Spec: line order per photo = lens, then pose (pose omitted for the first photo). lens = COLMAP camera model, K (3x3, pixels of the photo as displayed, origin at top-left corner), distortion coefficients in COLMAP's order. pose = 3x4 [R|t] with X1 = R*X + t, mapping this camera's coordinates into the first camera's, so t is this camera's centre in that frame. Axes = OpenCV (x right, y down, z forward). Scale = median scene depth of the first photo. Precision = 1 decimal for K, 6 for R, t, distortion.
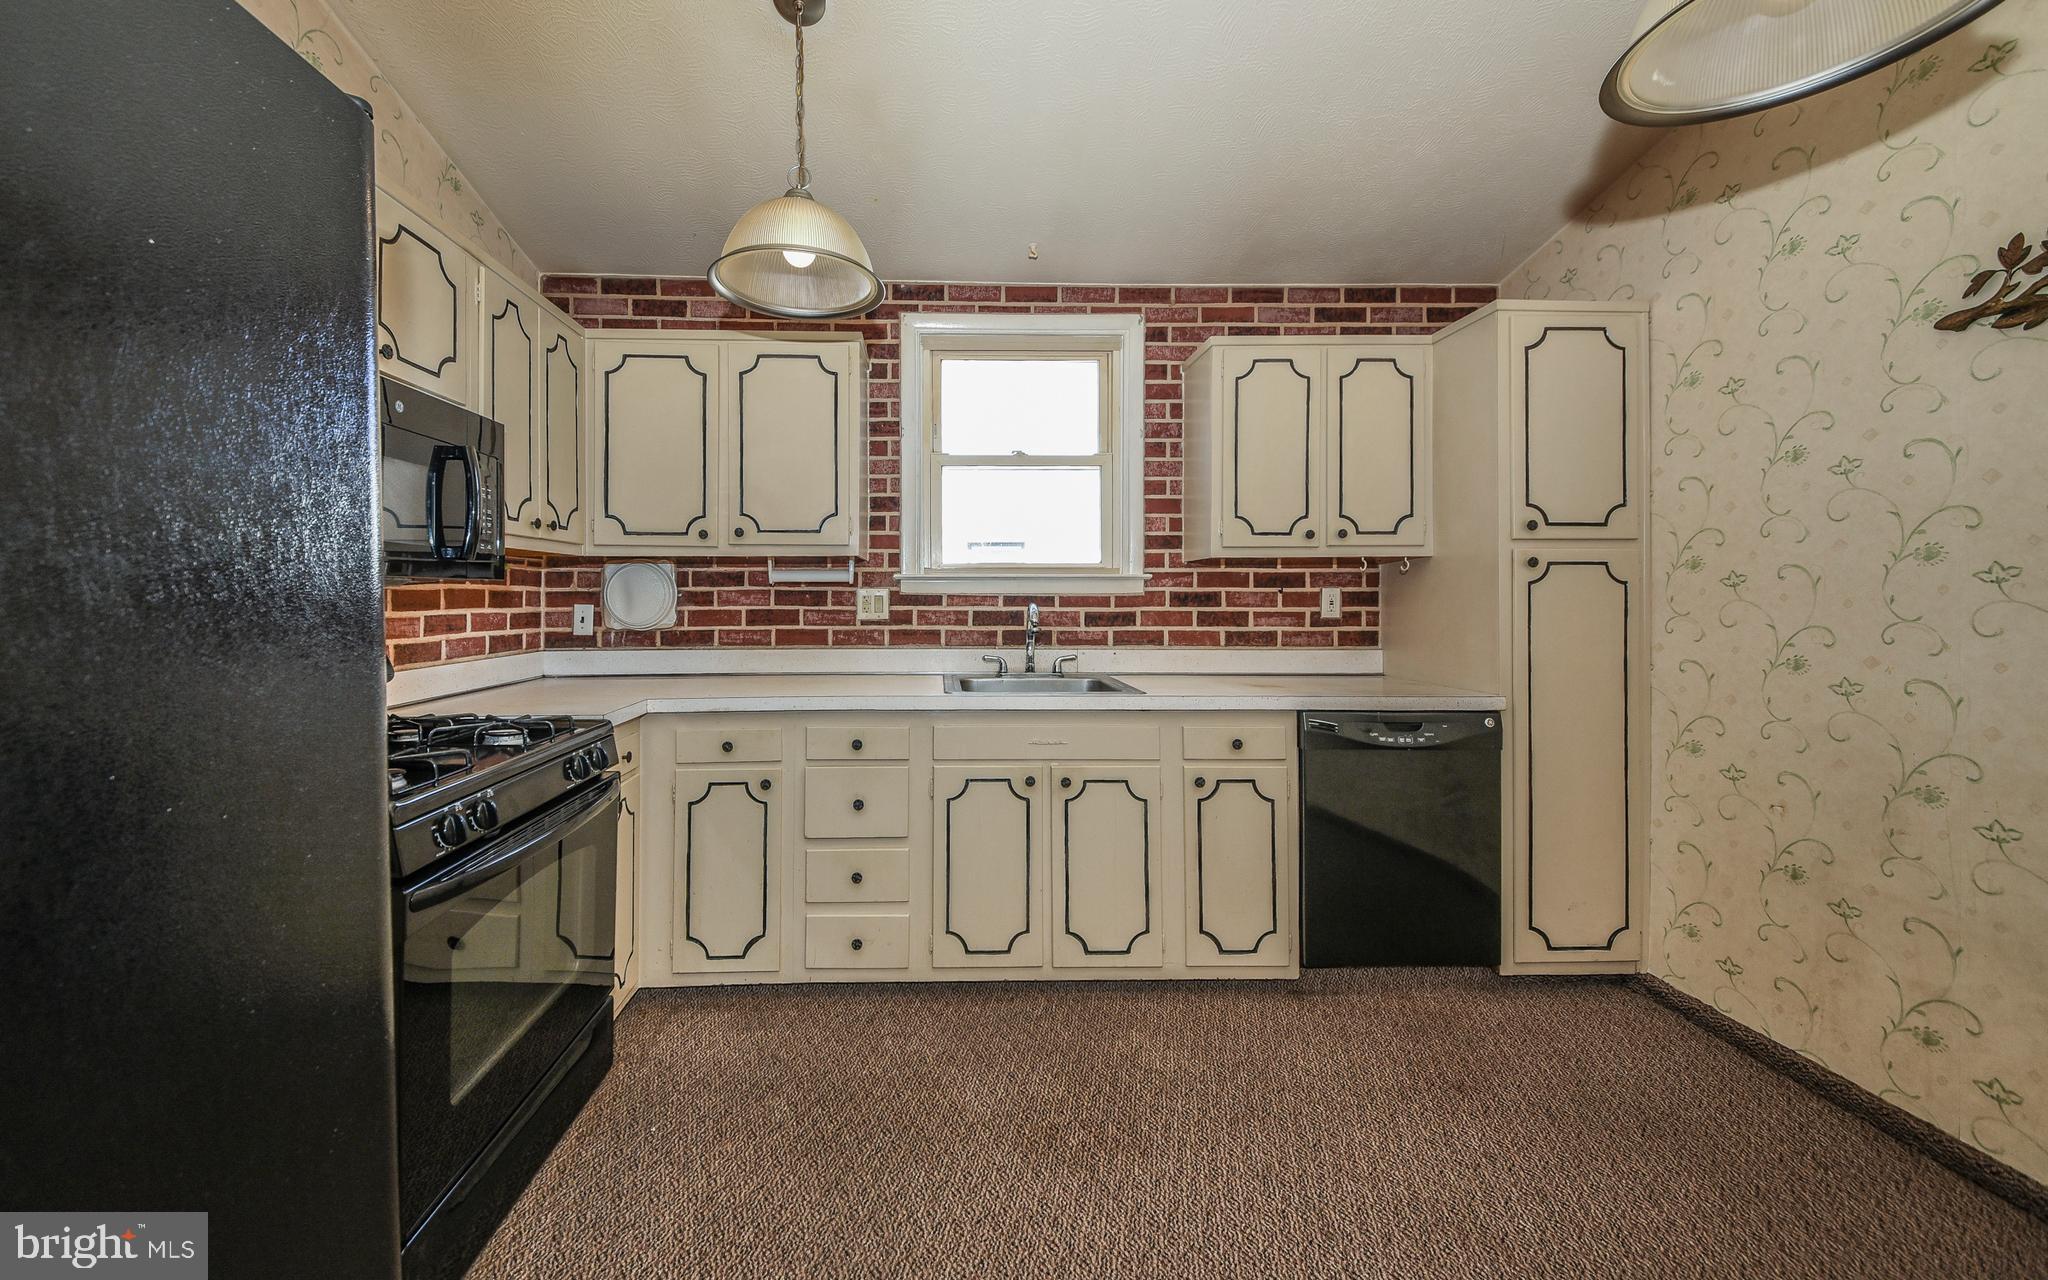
lens RADIAL K [[749.0, 0, 993.5], [0, 749.0, 591.2], [0, 0, 1]] dist [0.047200, -0.000253]
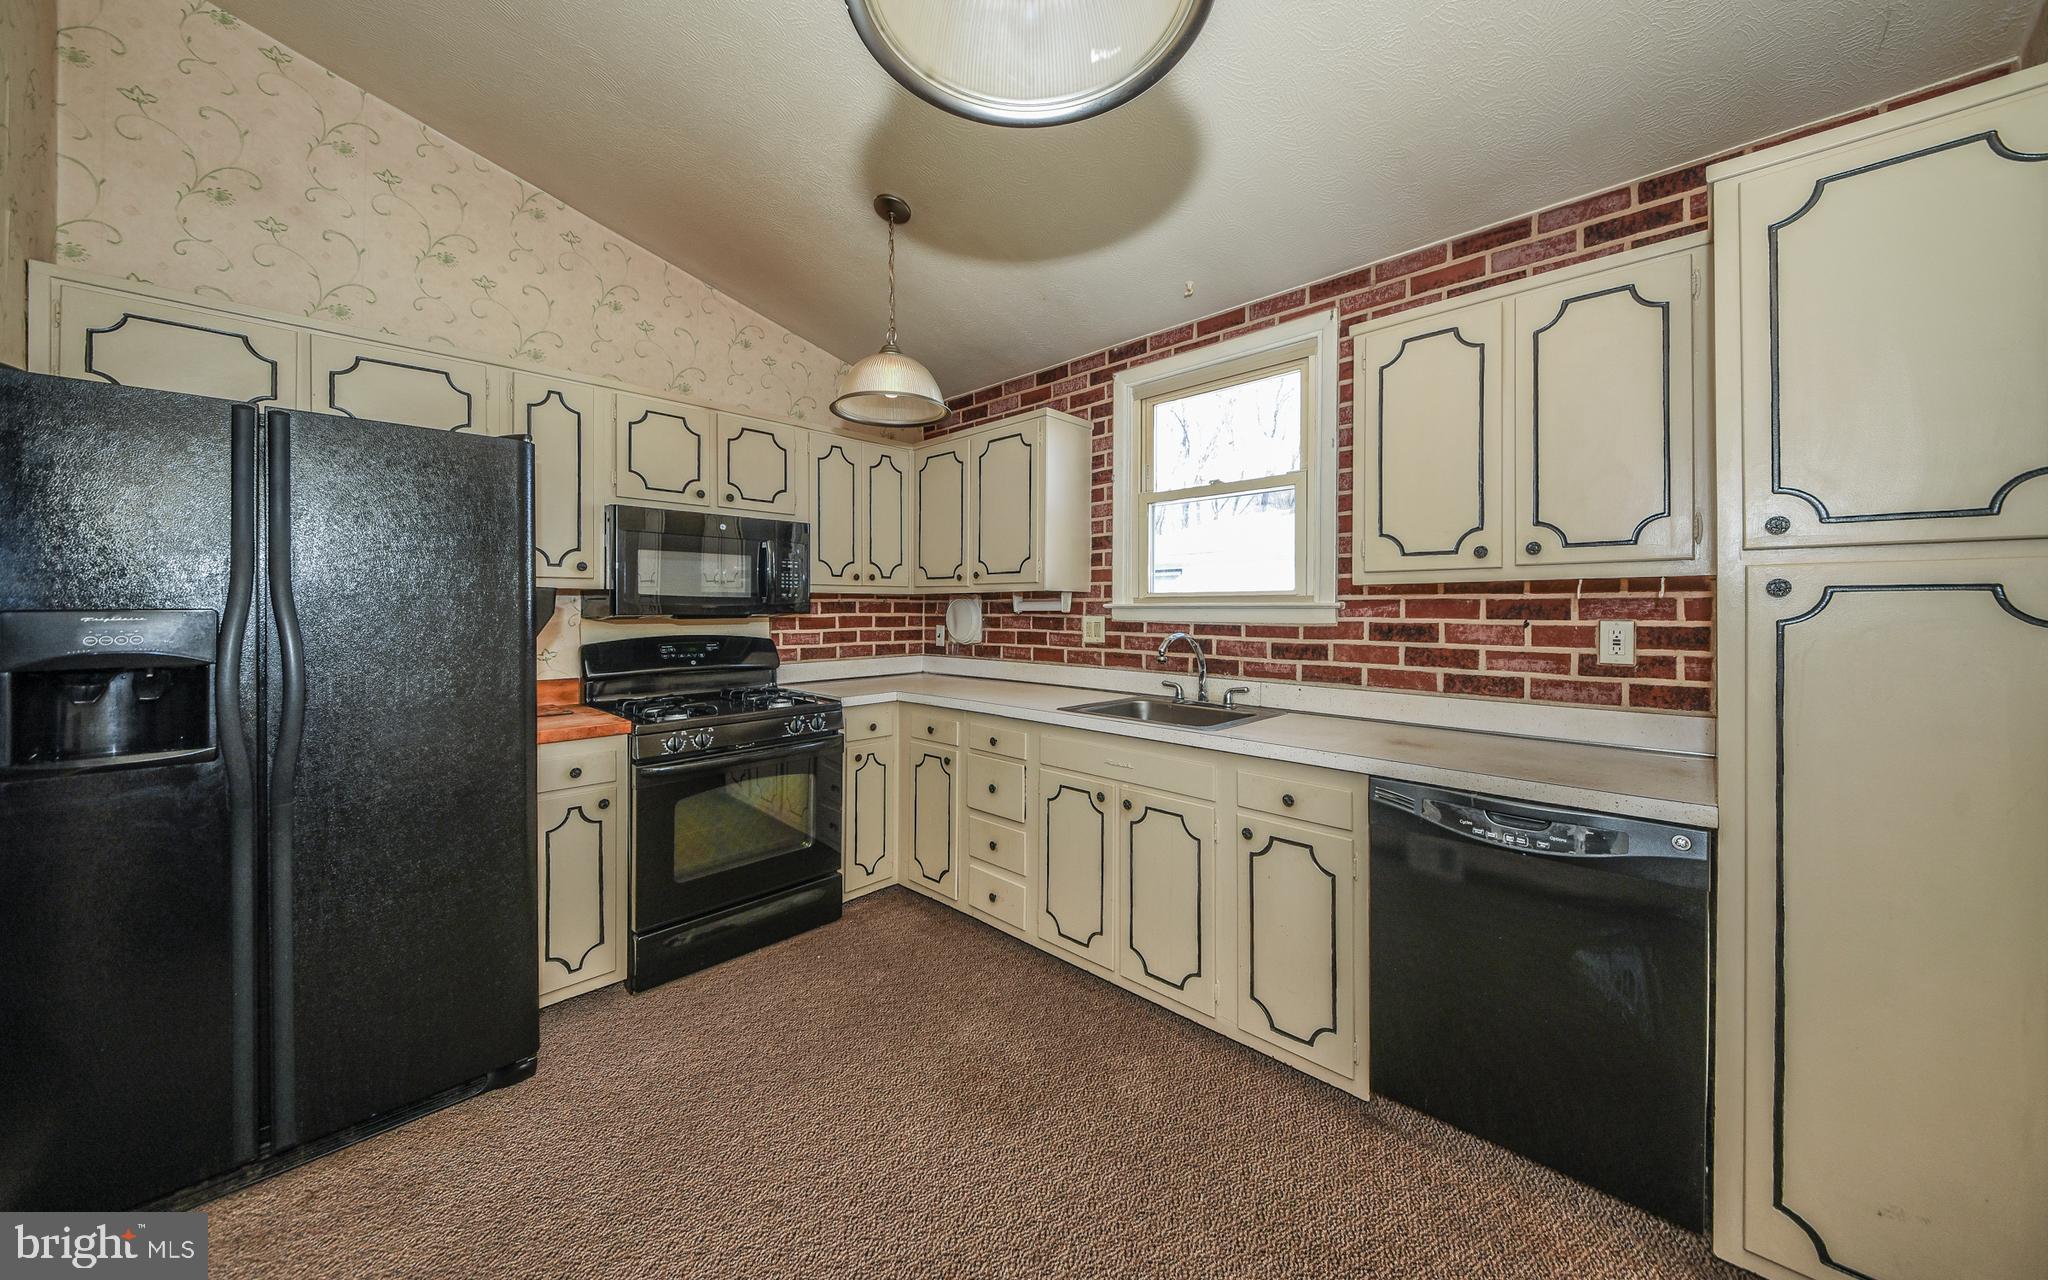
lens RADIAL K [[699.9, 0, 1023.9], [0, 699.9, 610.0], [0, 0, 1]] dist [0.024812, -0.000064]
pose [[0.700783, 0.002463, -0.713371, 0.537526], [0.000109, 0.999994, 0.003559, -0.016895], [0.713375, -0.002572, 0.700778, 0.161434]]
